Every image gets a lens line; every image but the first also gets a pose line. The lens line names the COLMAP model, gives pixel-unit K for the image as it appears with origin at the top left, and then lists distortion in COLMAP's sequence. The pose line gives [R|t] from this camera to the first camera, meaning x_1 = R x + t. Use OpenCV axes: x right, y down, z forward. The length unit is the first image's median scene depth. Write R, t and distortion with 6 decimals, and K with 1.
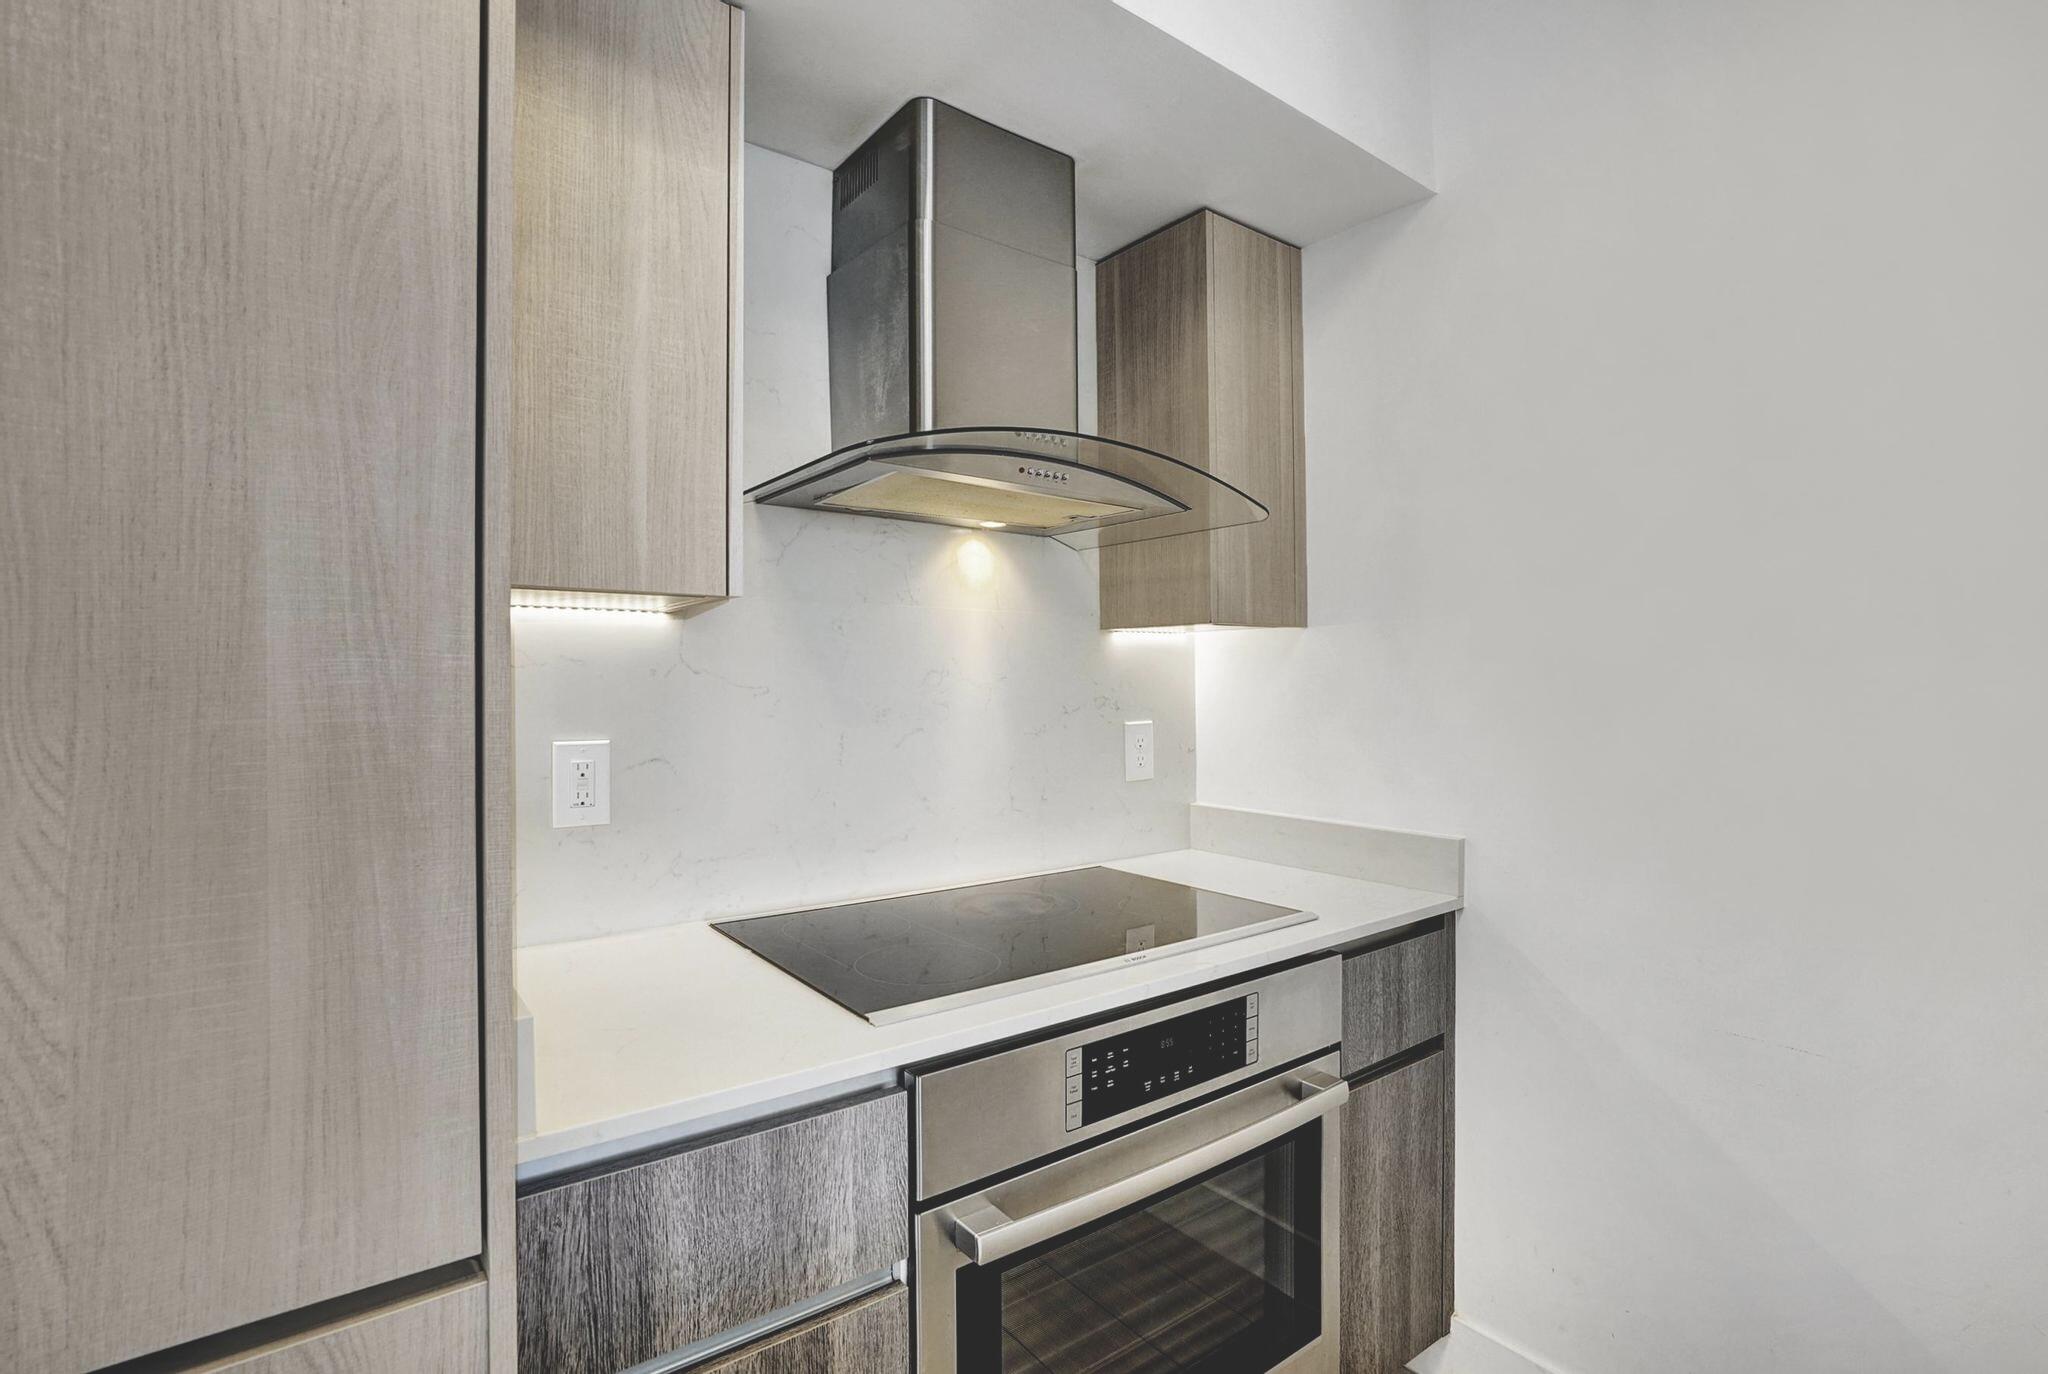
lens RADIAL K [[1027.8, 0, 1024.7], [0, 1027.8, 664.9], [0, 0, 1]] dist [-0.064285, -0.000024]
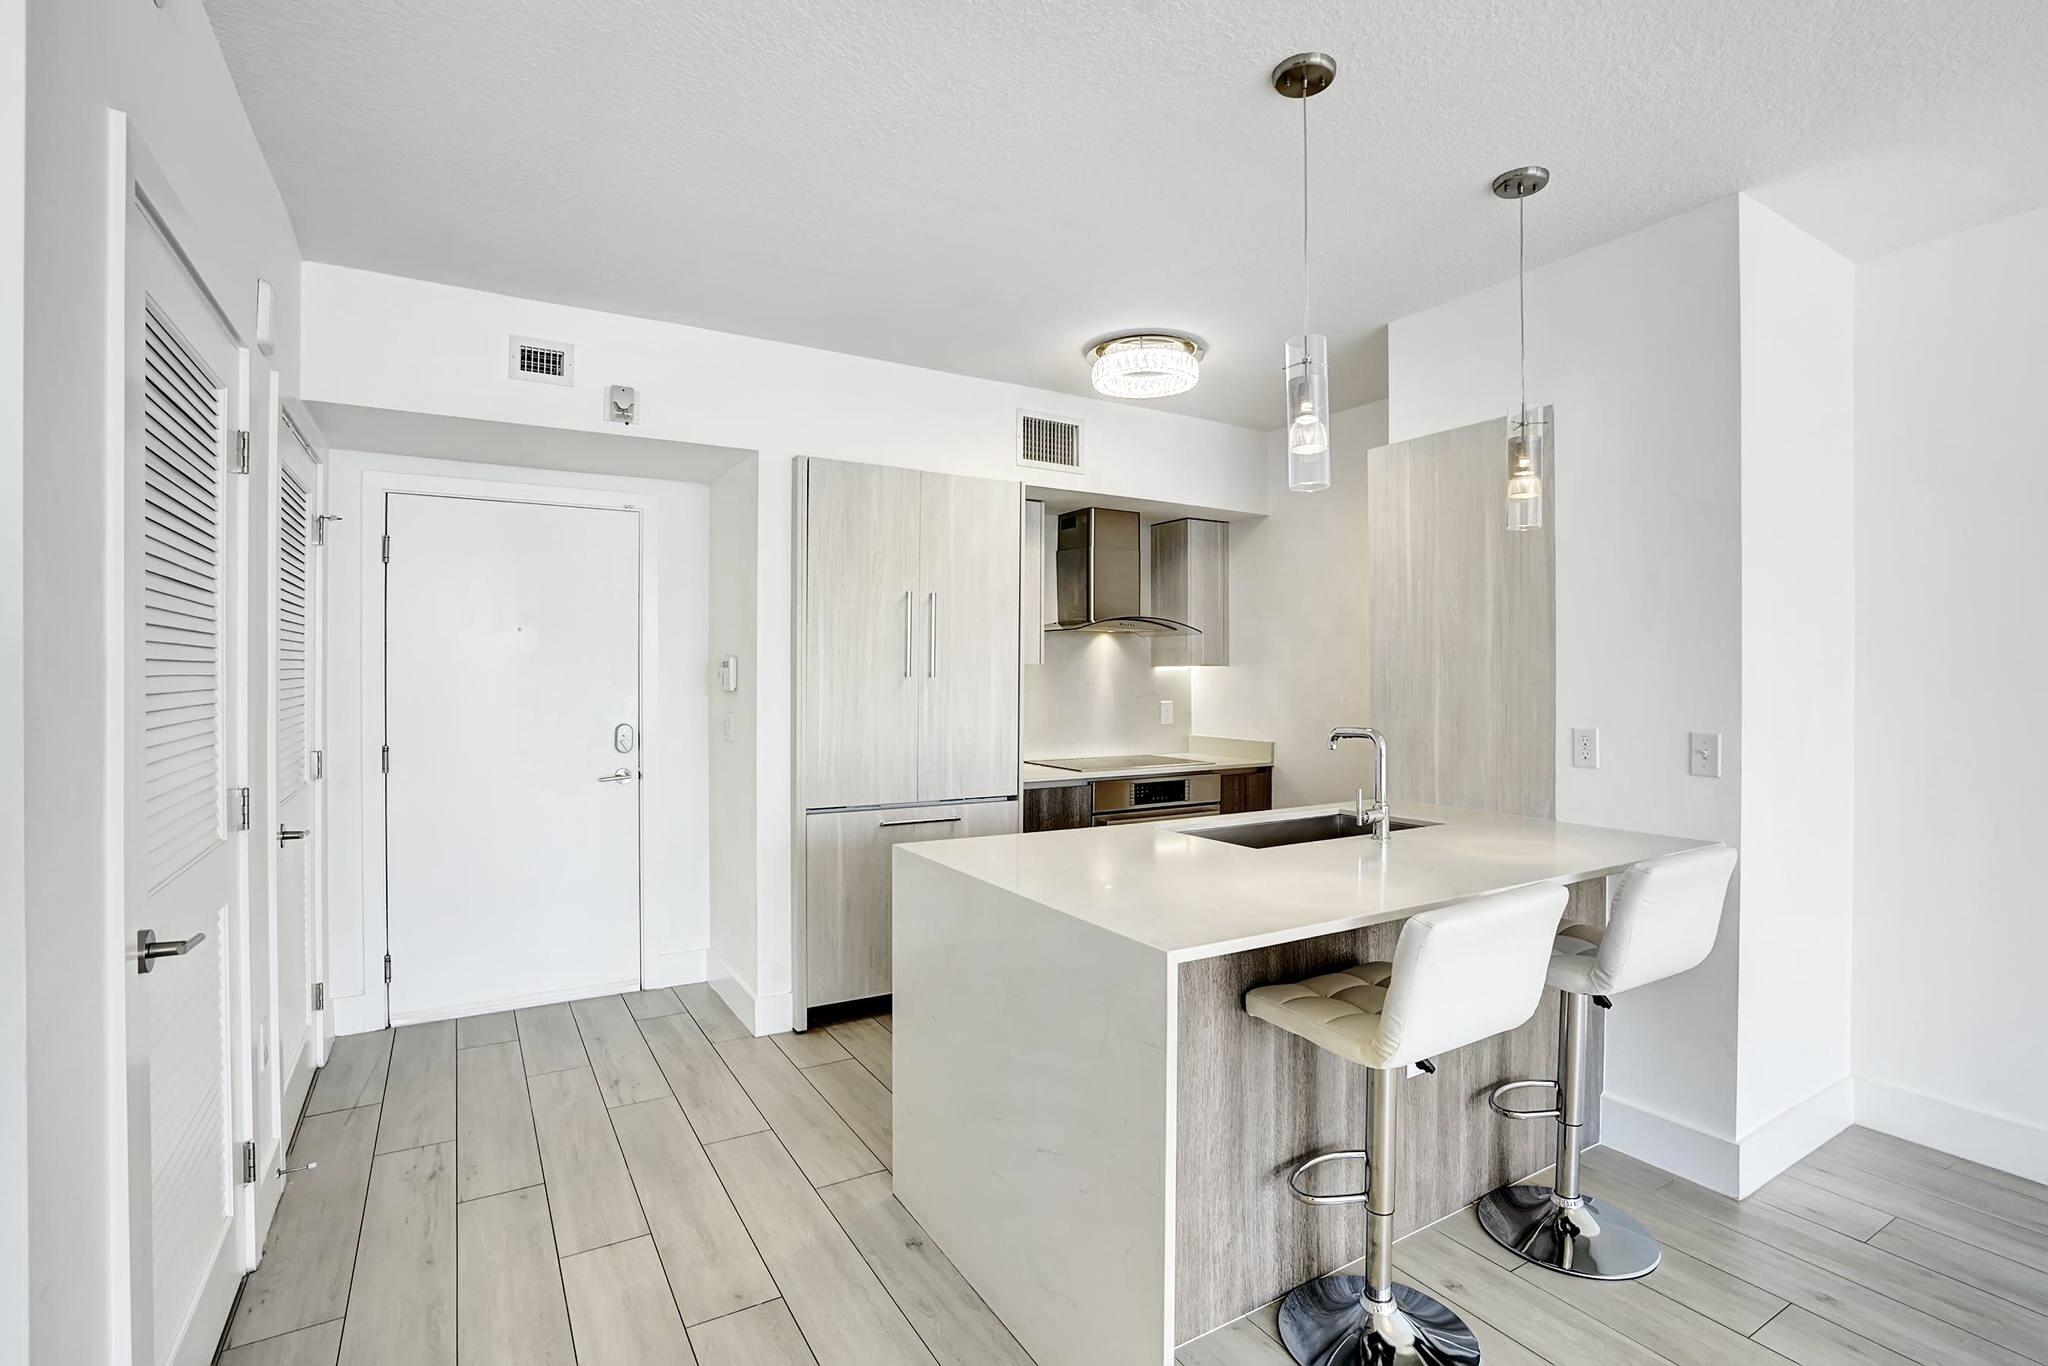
lens RADIAL K [[958.4, 0, 1038.6], [0, 958.4, 673.0], [0, 0, 1]] dist [-0.052571, 0.020716]
pose [[0.995718, 0.006836, -0.092185, 0.015395], [-0.005862, 0.999924, 0.010838, -0.049362], [0.092252, -0.010251, 0.995683, -1.693338]]
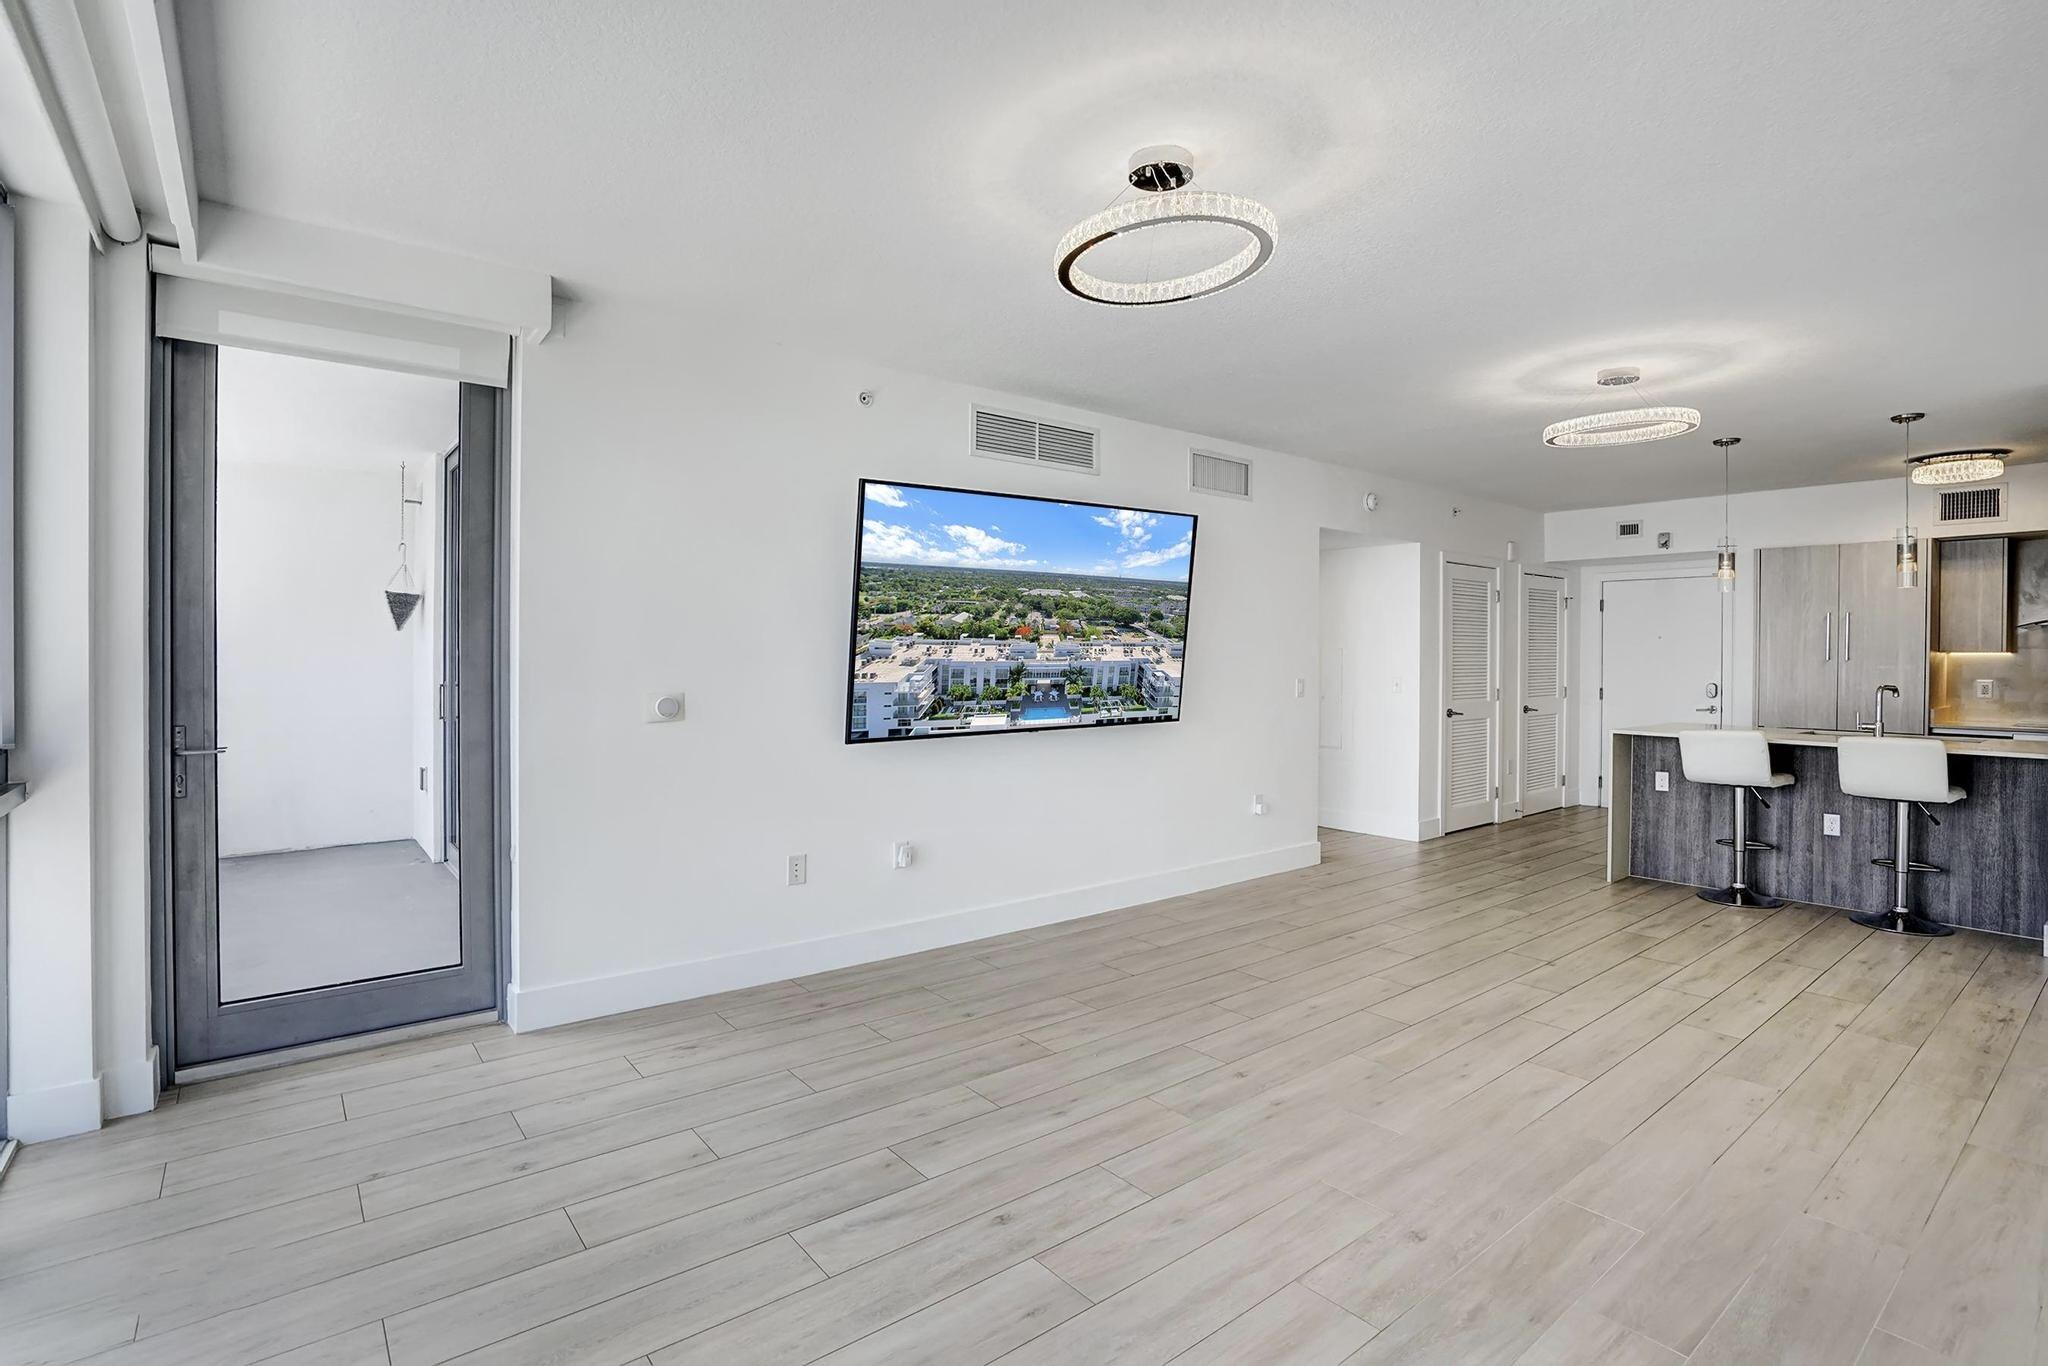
lens RADIAL K [[964.5, 0, 1020.3], [0, 964.5, 667.7], [0, 0, 1]] dist [-0.034068, 0.015011]
pose [[0.030595, 0.017665, -0.999376, 2.990667], [0.002204, 0.999840, 0.017741, -0.060615], [0.999529, -0.002746, 0.030551, -2.853384]]
